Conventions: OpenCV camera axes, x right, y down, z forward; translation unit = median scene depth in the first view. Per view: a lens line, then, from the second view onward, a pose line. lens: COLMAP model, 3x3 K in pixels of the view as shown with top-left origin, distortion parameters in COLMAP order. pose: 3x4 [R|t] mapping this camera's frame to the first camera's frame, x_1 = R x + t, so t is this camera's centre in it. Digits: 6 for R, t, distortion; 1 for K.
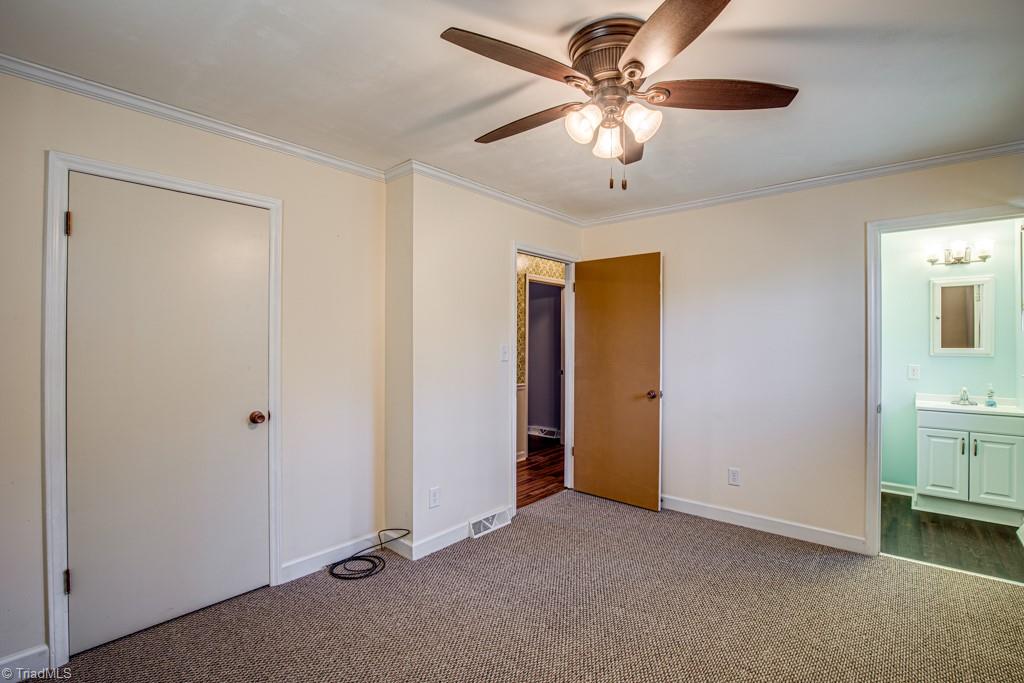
lens RADIAL K [[468.2, 0, 517.1], [0, 468.2, 338.8], [0, 0, 1]] dist [-0.043014, 0.011285]
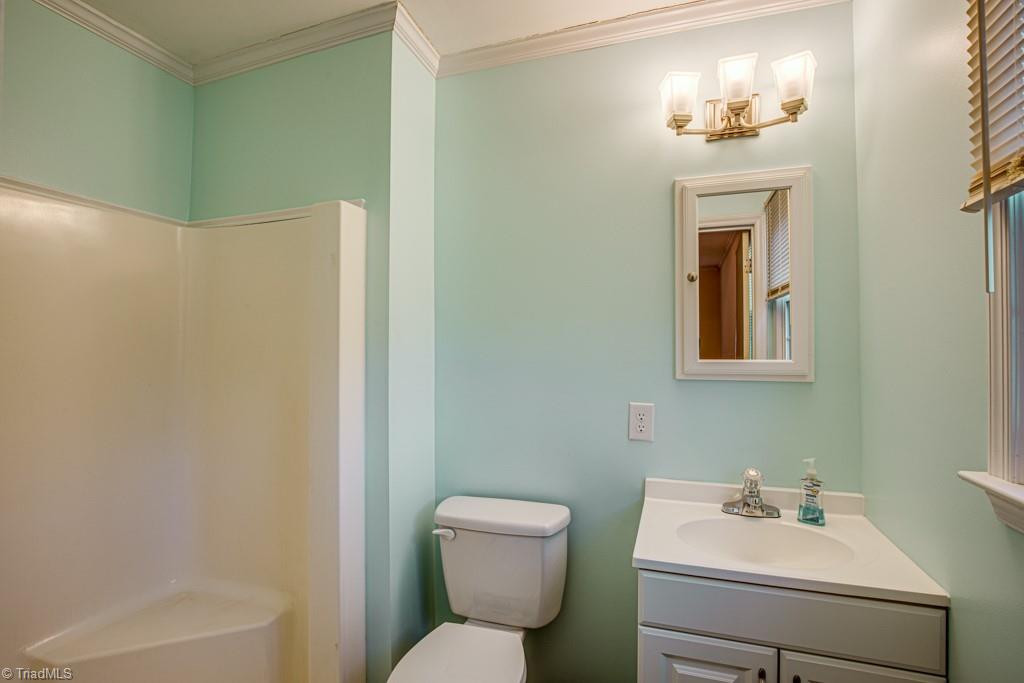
lens RADIAL K [[468.2, 0, 517.1], [0, 468.2, 338.8], [0, 0, 1]] dist [-0.043014, 0.011285]
pose [[0.924912, 0.005435, 0.380143, 0.661999], [-0.000608, 0.999918, -0.012817, 0.008493], [-0.380182, 0.011623, 0.924839, 0.717680]]
